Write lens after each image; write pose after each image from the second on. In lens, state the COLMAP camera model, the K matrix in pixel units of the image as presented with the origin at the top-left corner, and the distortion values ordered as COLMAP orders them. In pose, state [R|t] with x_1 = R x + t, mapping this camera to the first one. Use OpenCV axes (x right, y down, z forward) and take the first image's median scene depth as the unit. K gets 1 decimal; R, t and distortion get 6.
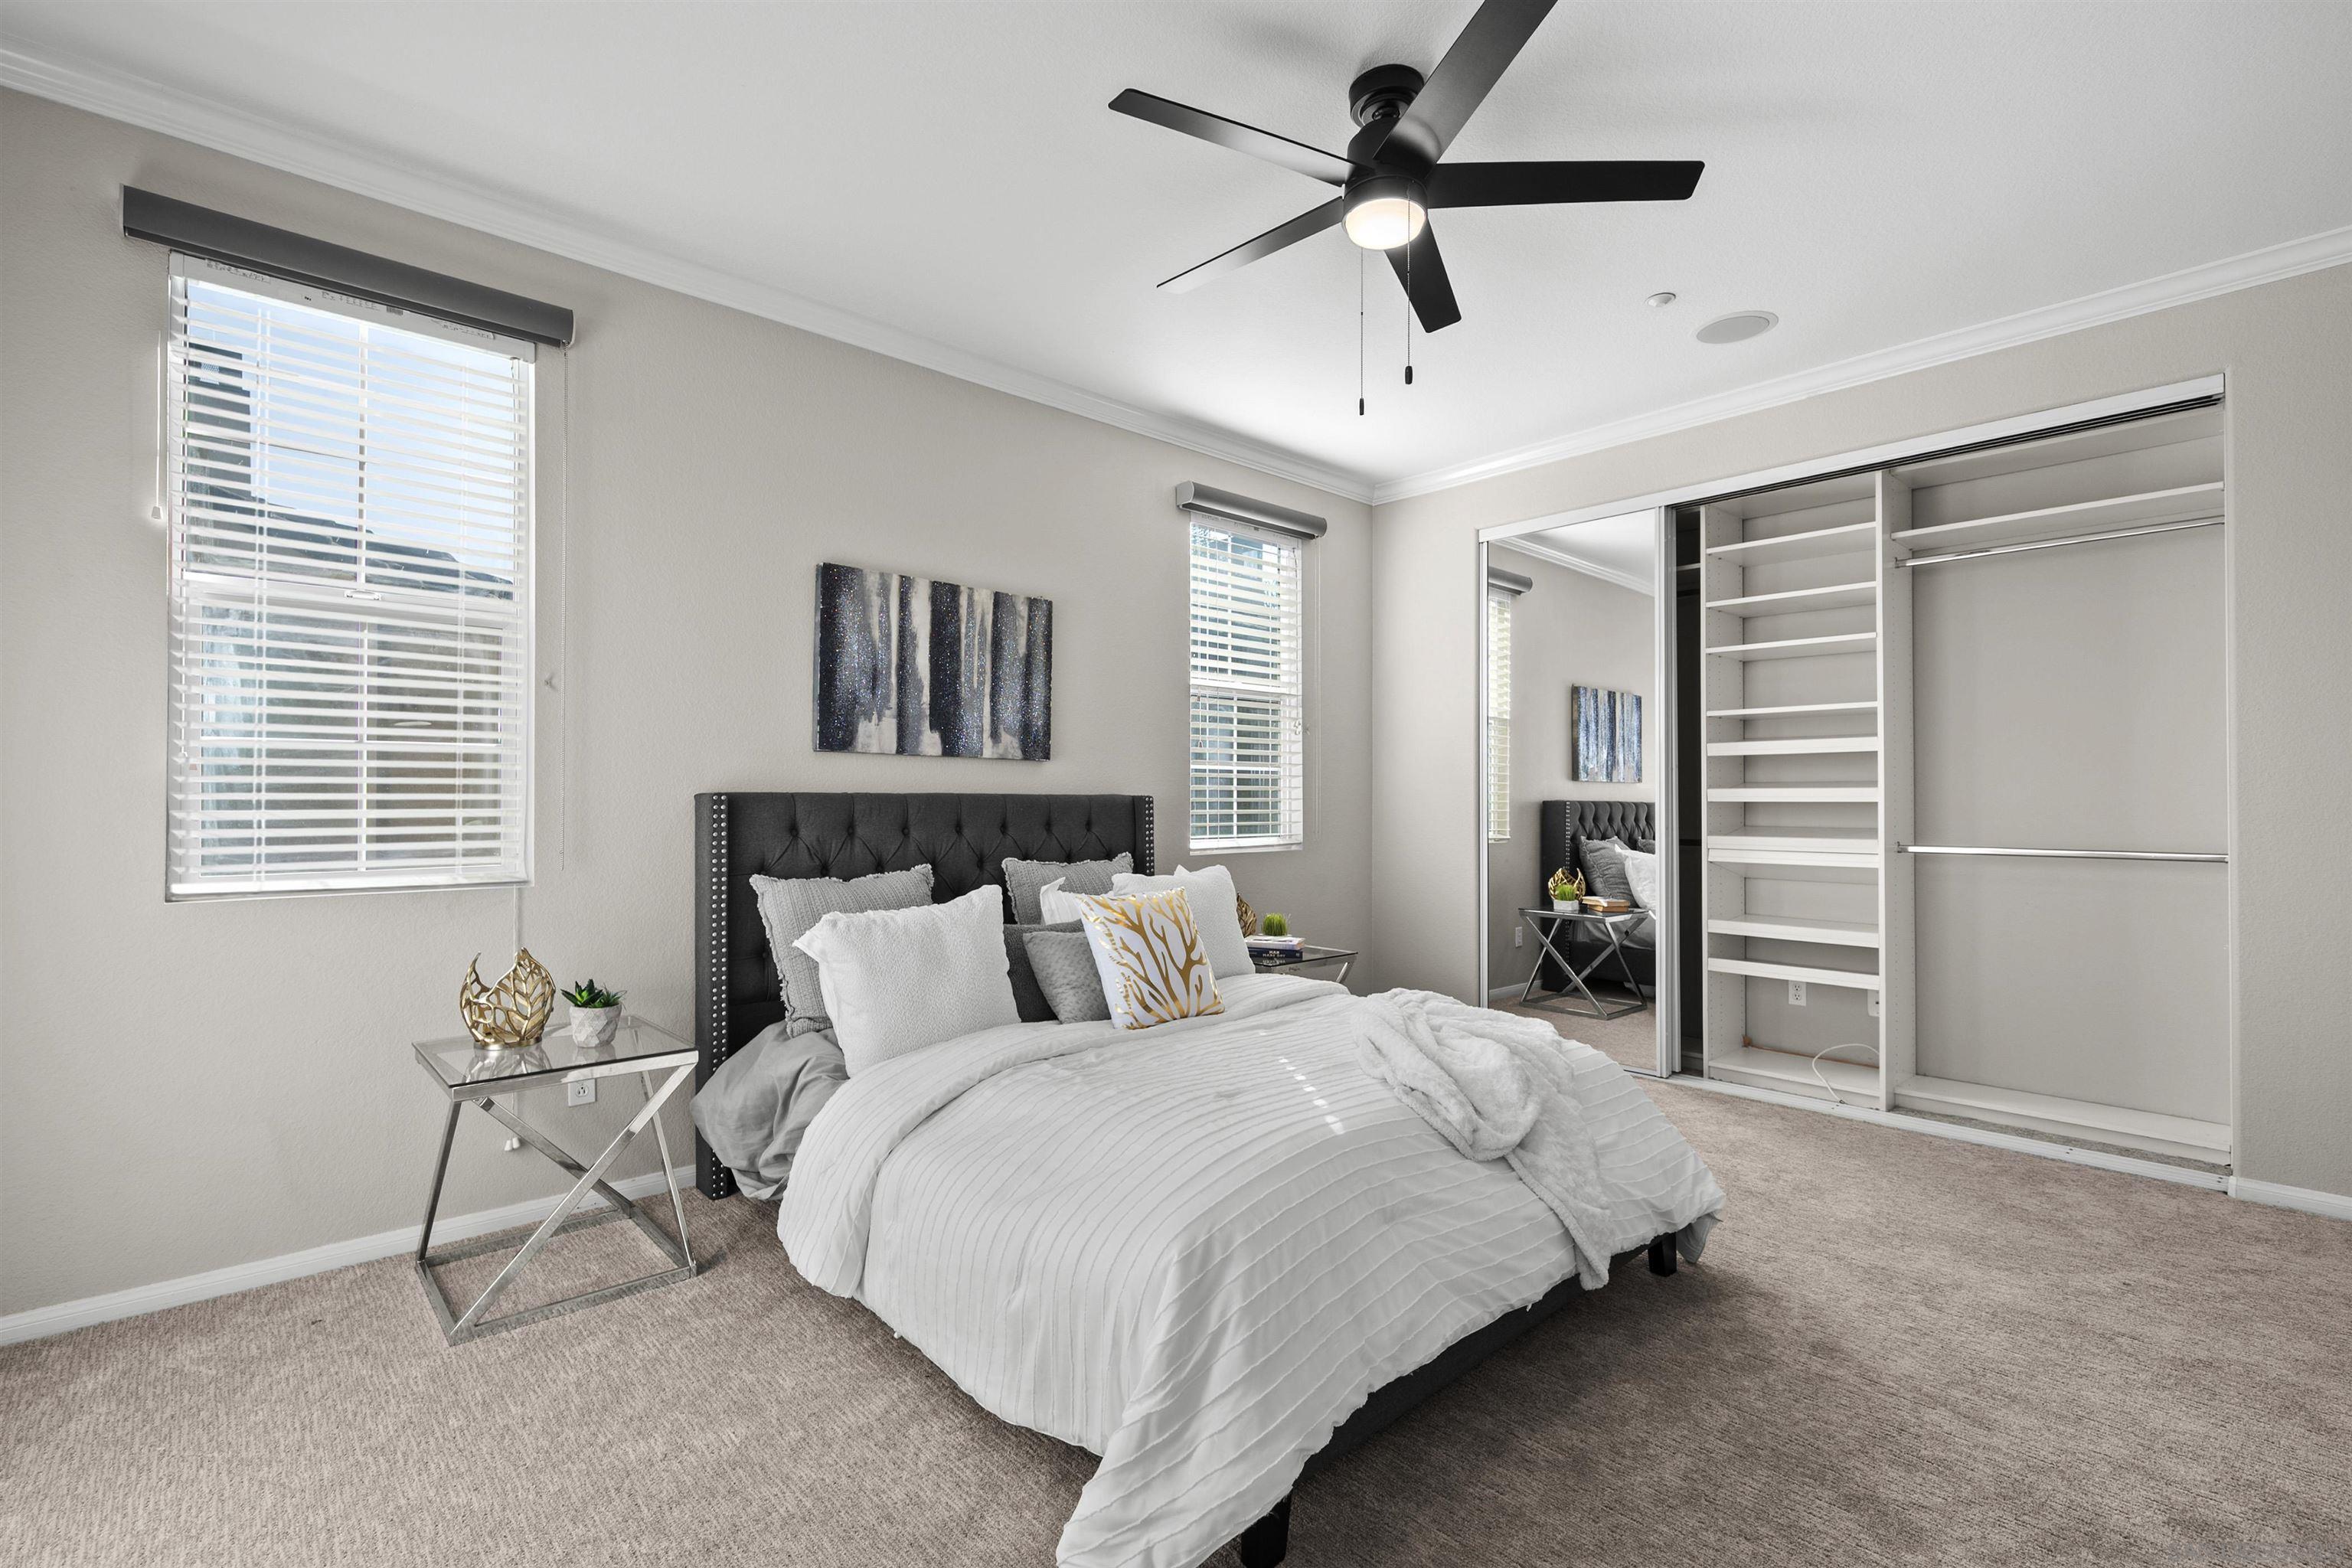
lens RADIAL K [[1051.8, 0, 1181.5], [0, 1051.8, 787.8], [0, 0, 1]] dist [0.001313, 0.000281]
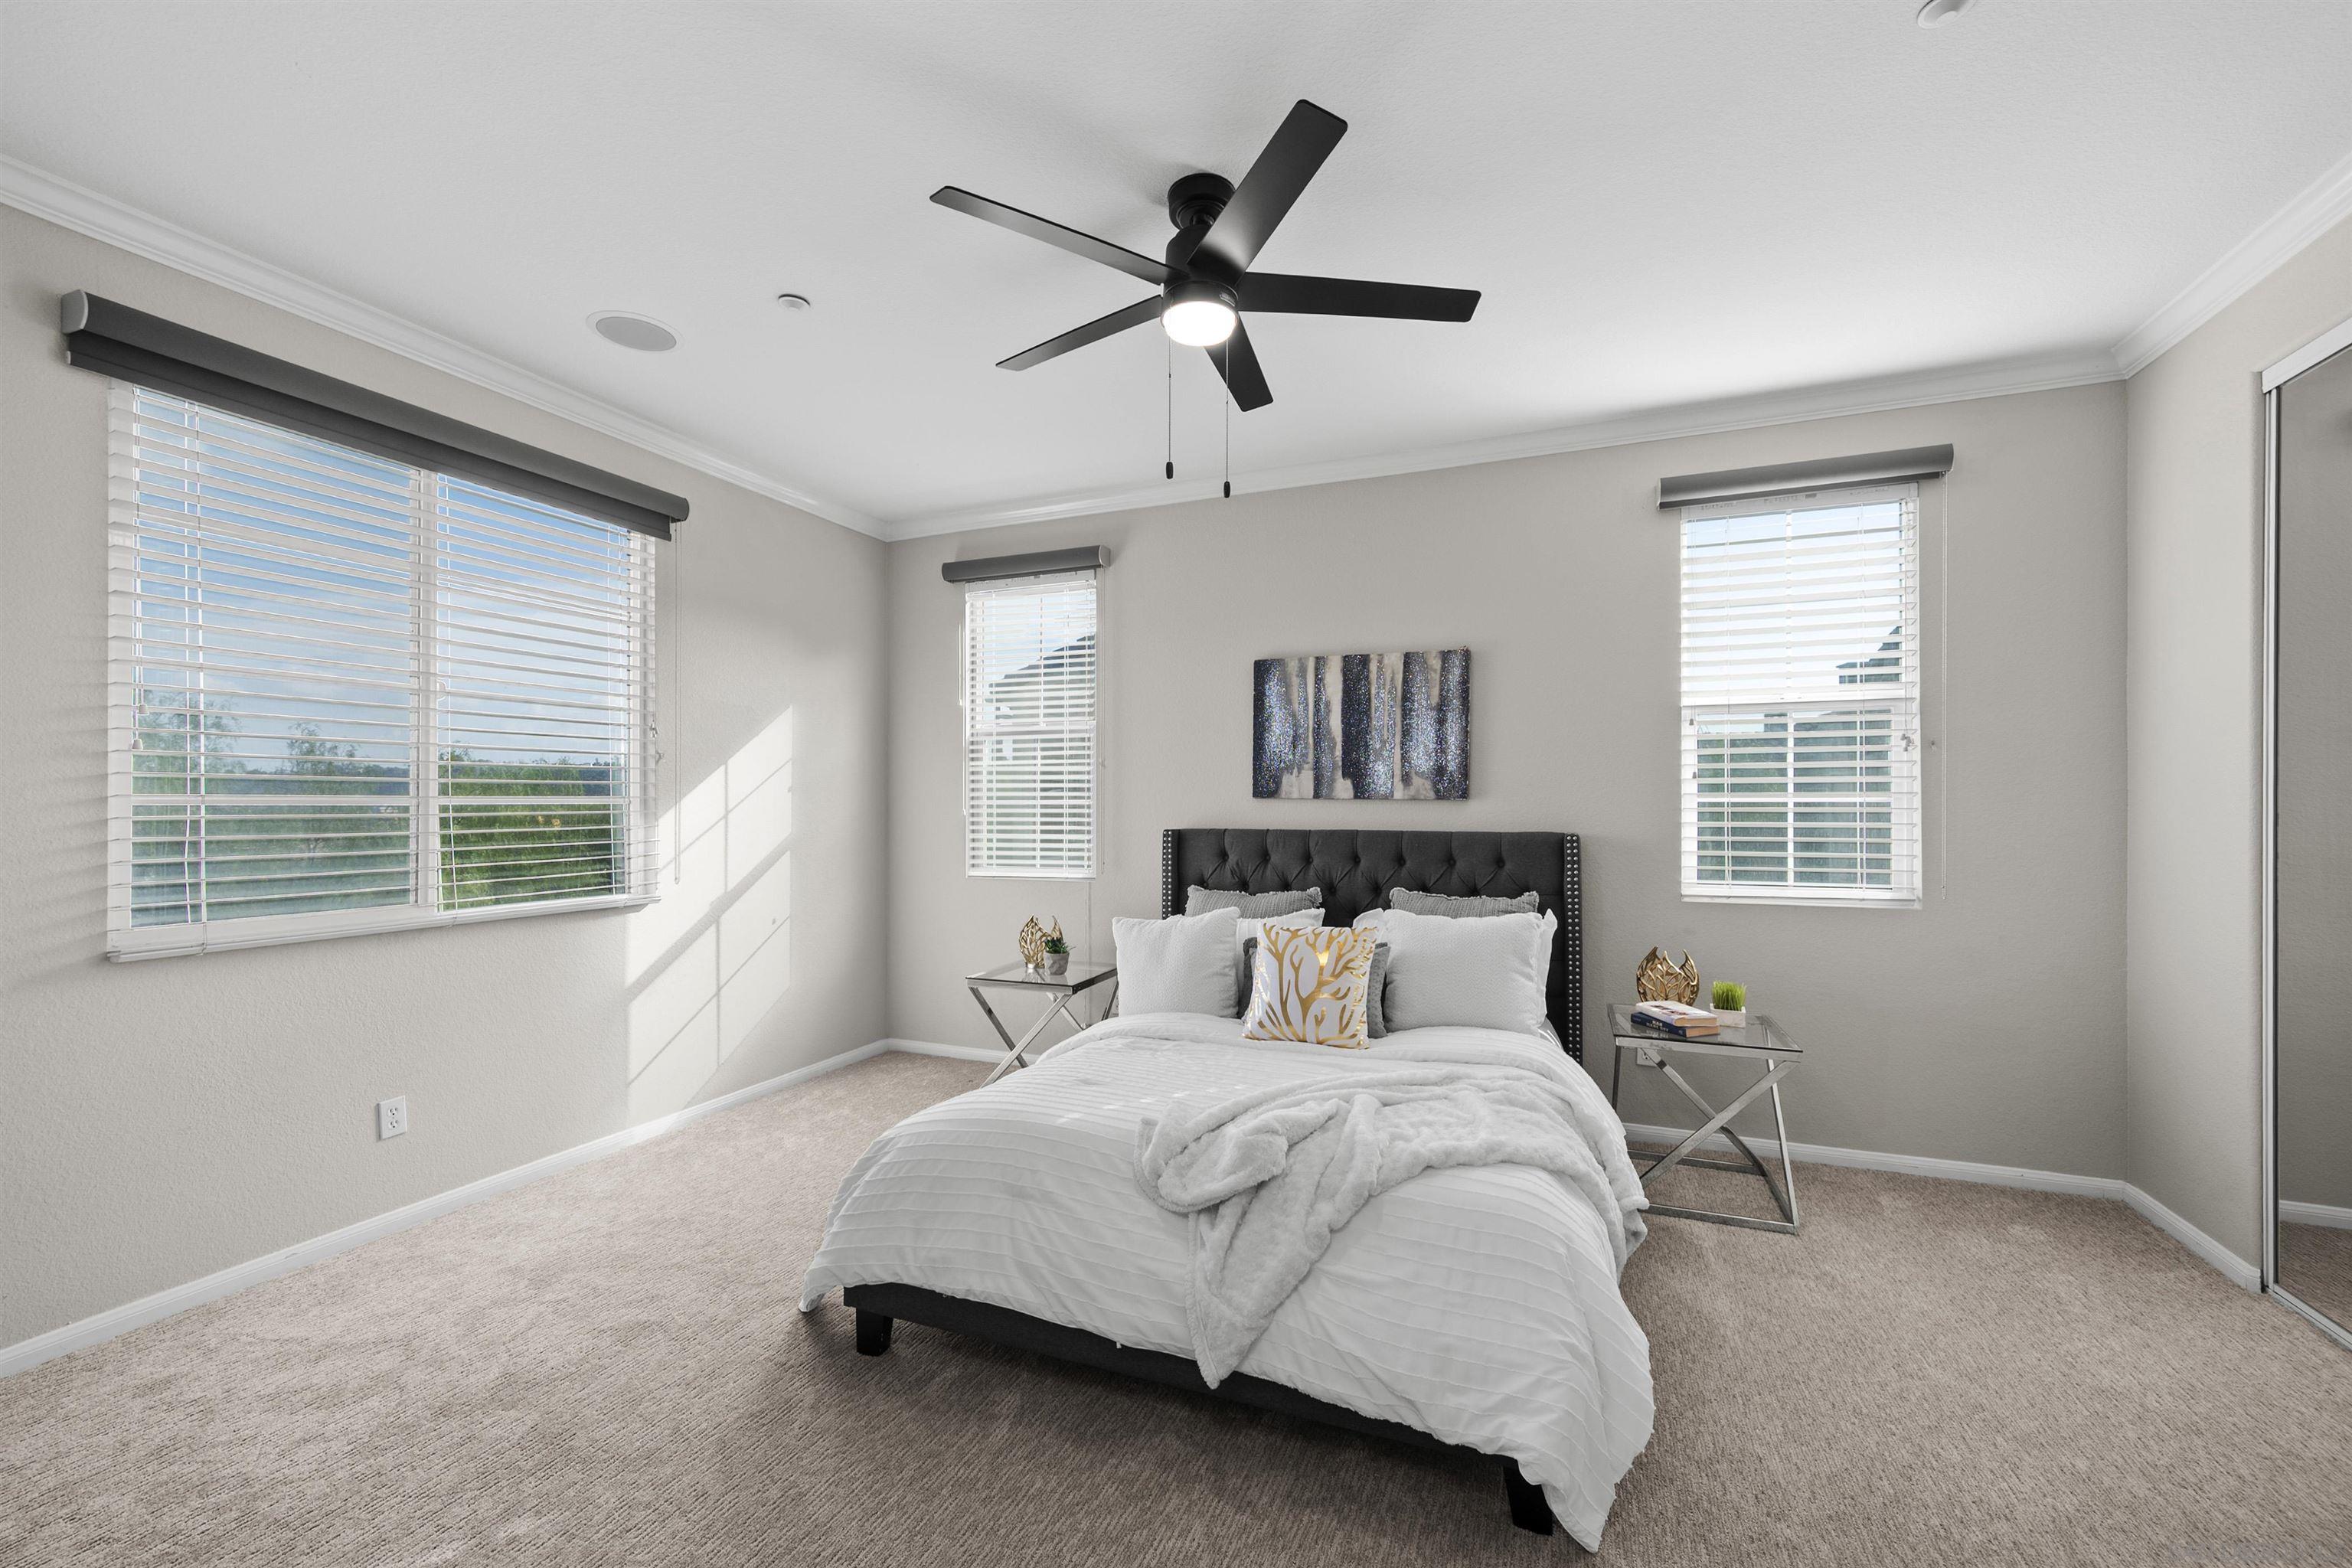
lens RADIAL K [[979.8, 0, 1173.7], [0, 979.8, 797.6], [0, 0, 1]] dist [0.000672, 0.000056]
pose [[0.417675, 0.001862, -0.908595, 0.715535], [0.014106, 0.999864, 0.008534, -0.044899], [0.908487, -0.016381, 0.417592, 0.346710]]
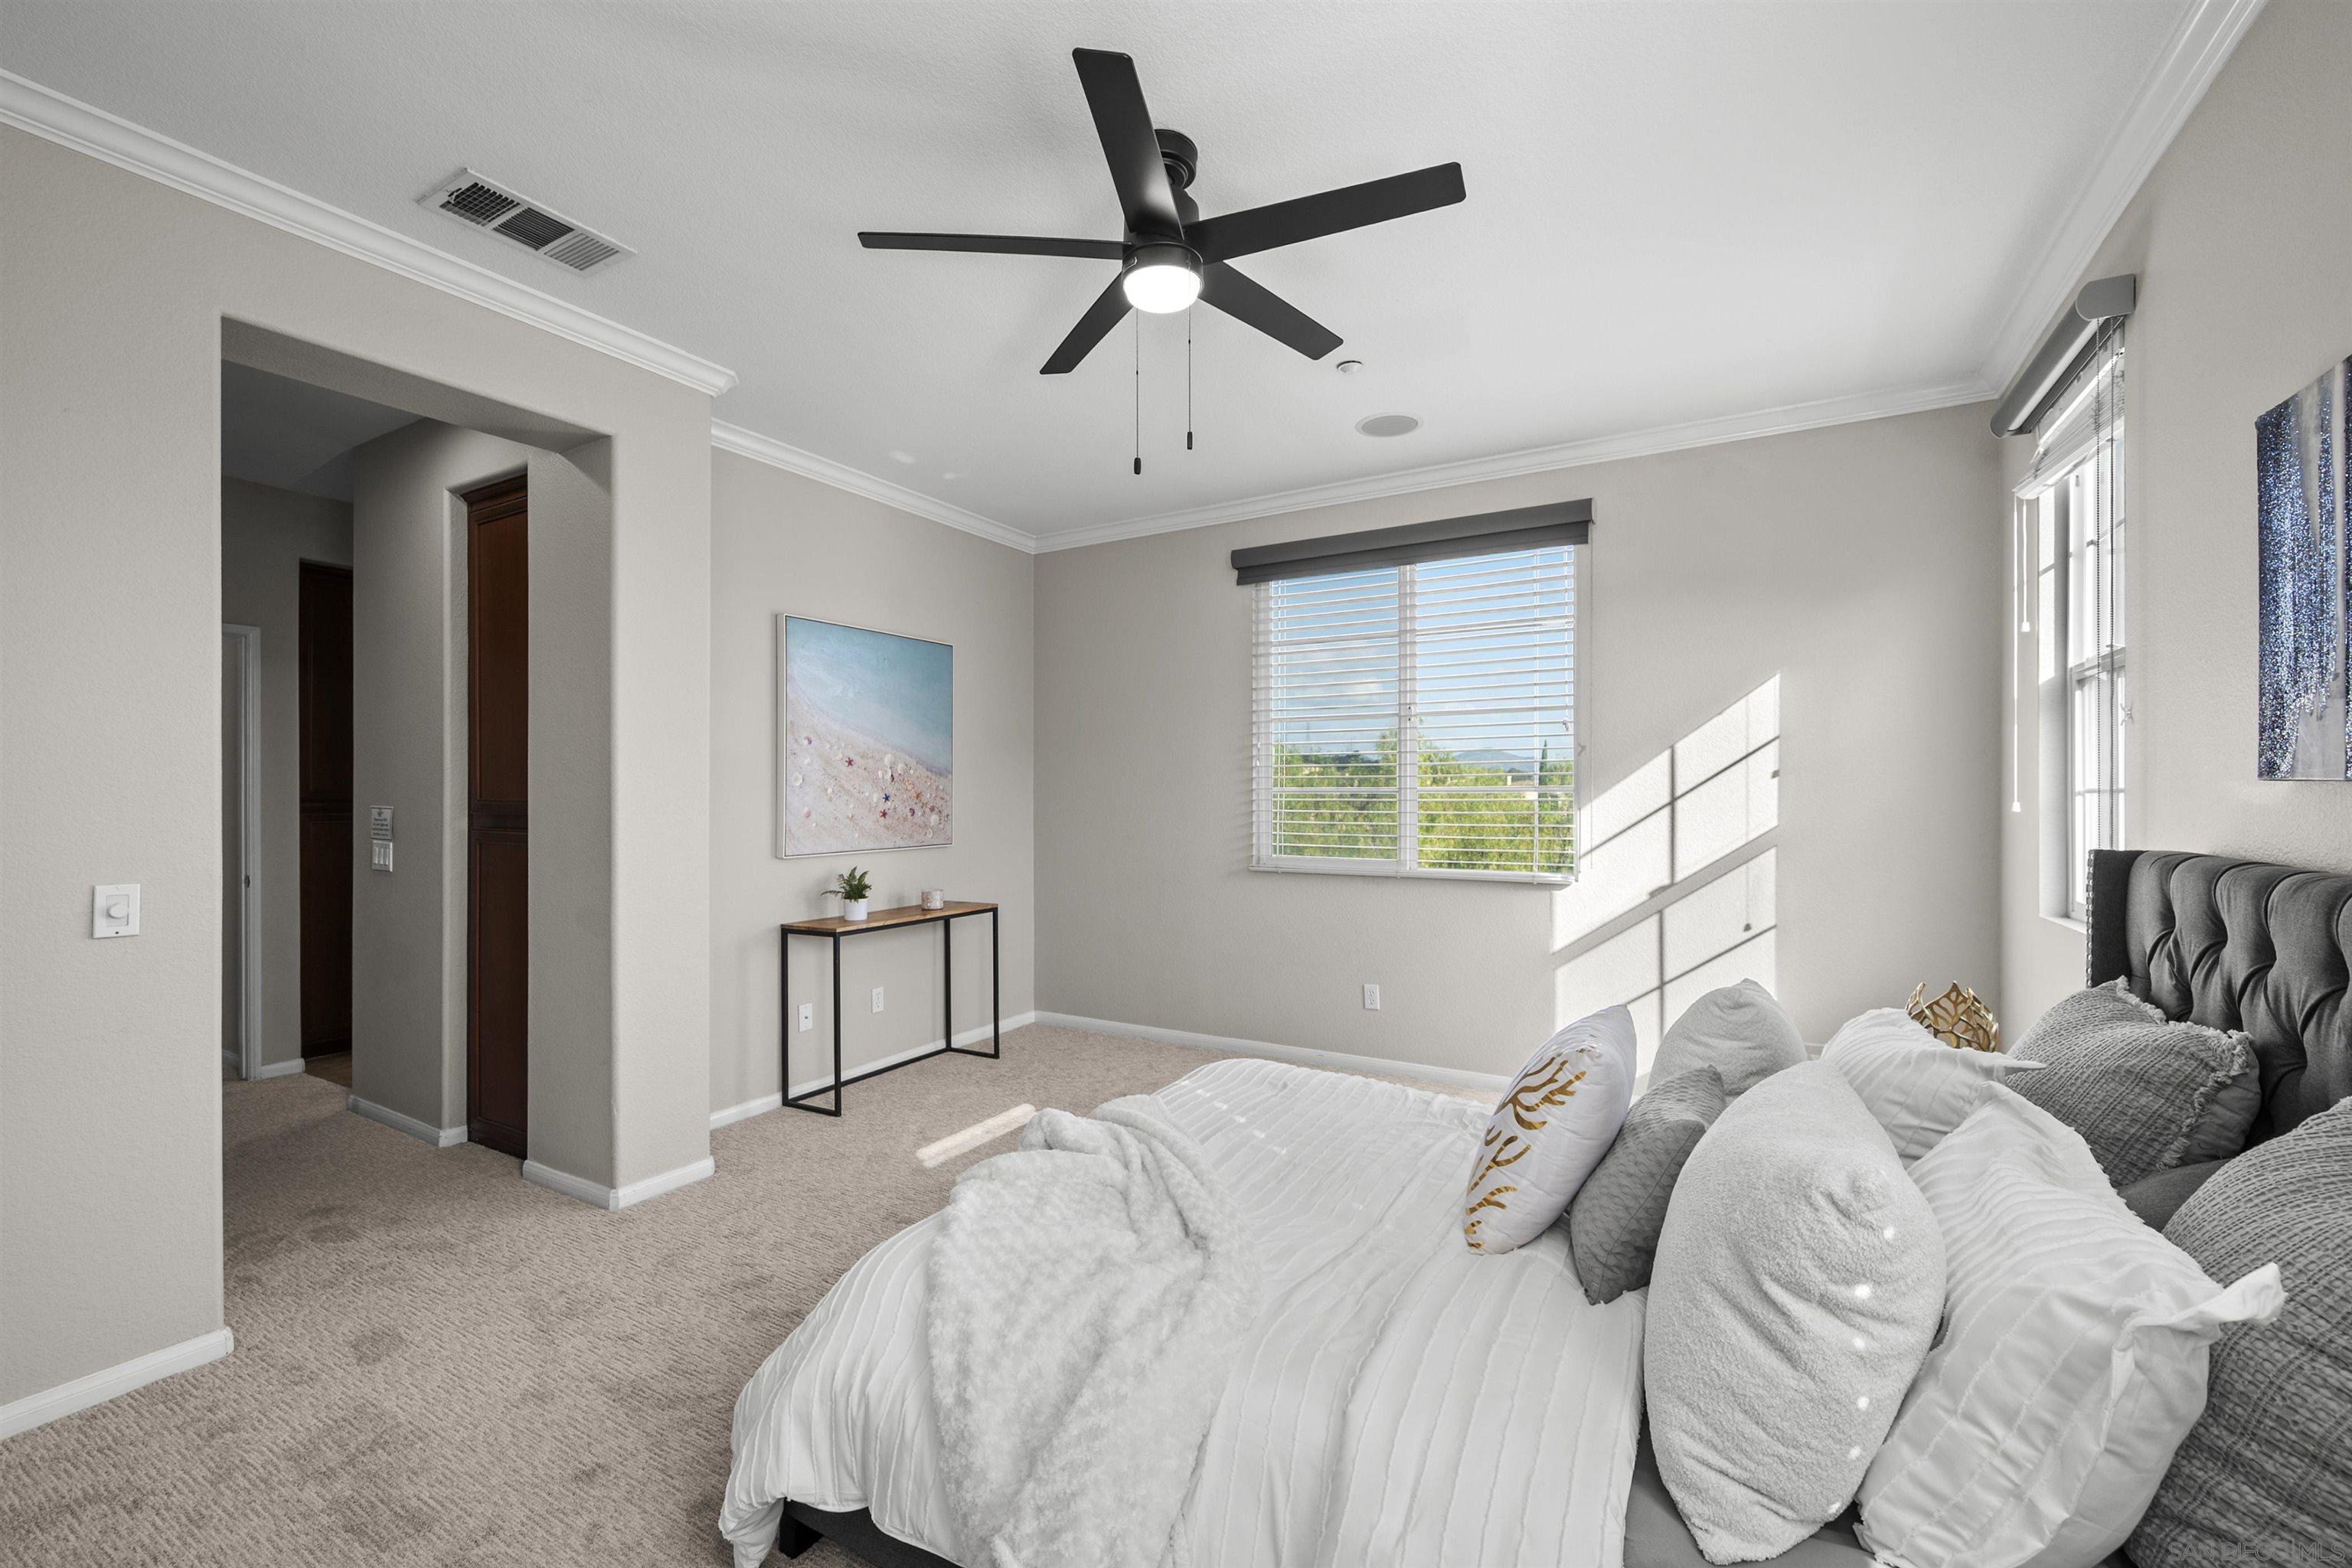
lens RADIAL K [[957.5, 0, 1176.0], [0, 957.5, 784.0], [0, 0, 1]] dist [0.000126, 0.000016]
pose [[-0.954991, 0.008439, -0.296515, 0.299495], [0.016900, 0.999519, -0.025984, -0.025362], [0.296153, -0.029826, -0.954675, 1.207327]]
